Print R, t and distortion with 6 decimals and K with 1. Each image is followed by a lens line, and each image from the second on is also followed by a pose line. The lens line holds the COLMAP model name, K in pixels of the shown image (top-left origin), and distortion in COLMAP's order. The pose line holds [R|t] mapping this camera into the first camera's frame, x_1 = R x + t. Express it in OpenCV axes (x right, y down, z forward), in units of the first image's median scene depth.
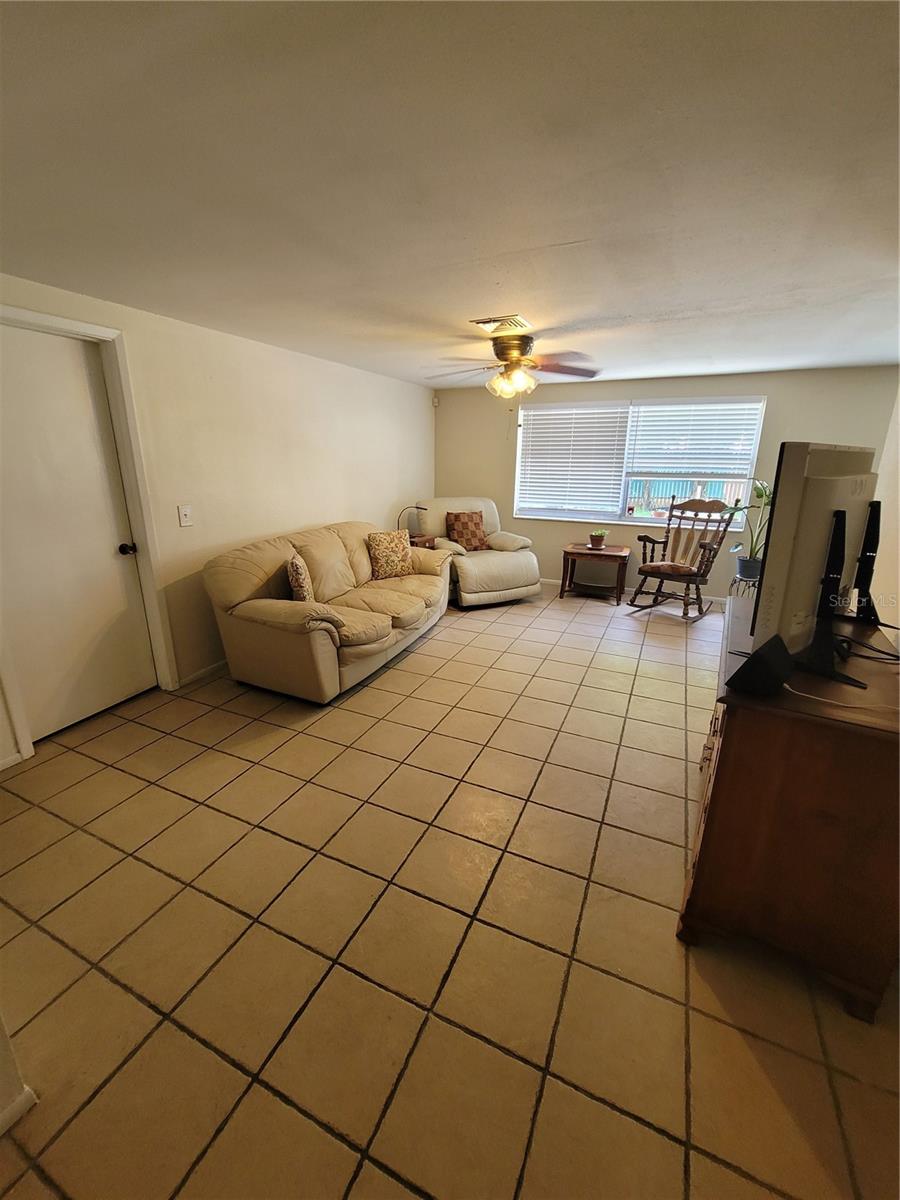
lens RADIAL K [[493.1, 0, 448.4], [0, 493.1, 598.9], [0, 0, 1]] dist [-0.000475, -0.000357]
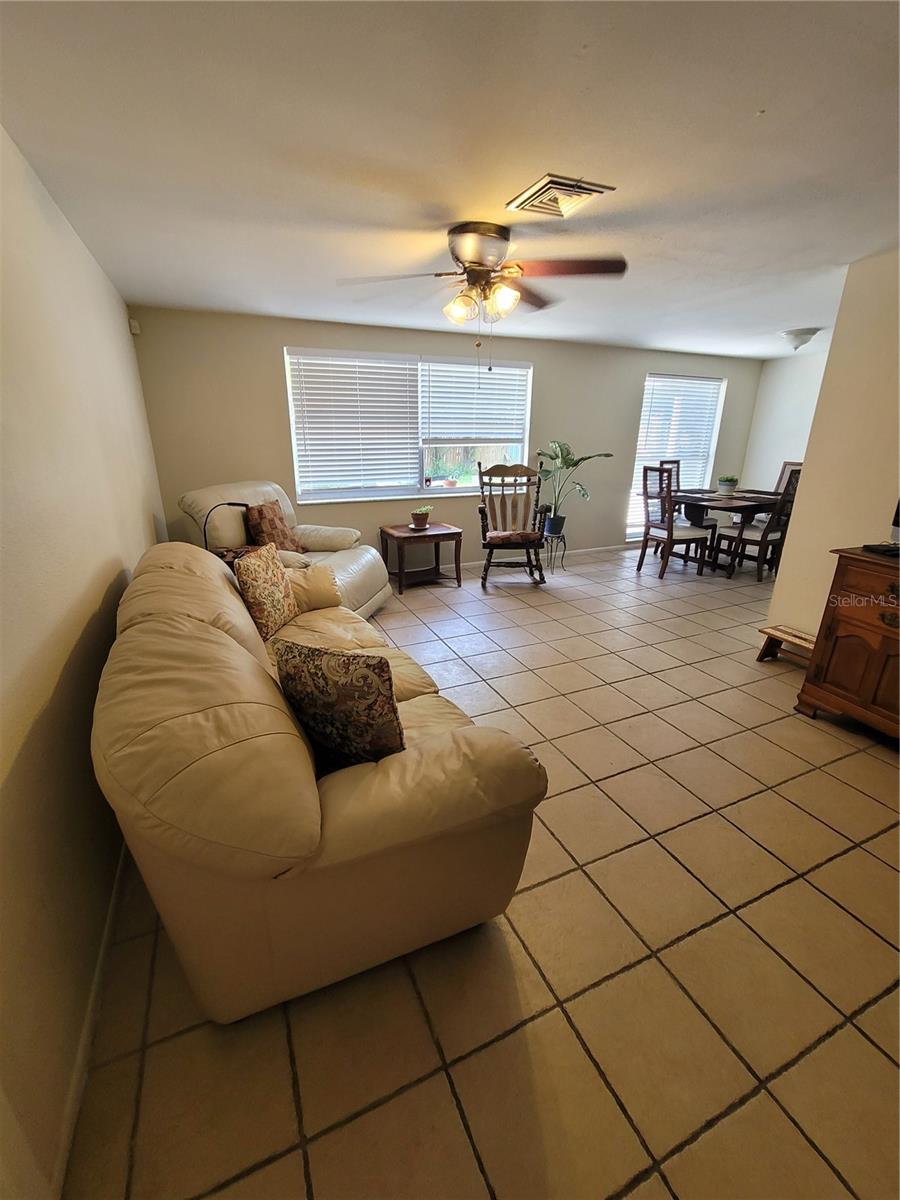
lens RADIAL K [[493.1, 0, 446.8], [0, 493.1, 595.1], [0, 0, 1]] dist [-0.000475, -0.000357]
pose [[0.664098, -0.242679, 0.707164, -0.323721], [0.212578, 0.968106, 0.132595, -0.098761], [-0.716787, 0.062272, 0.694506, 0.392222]]
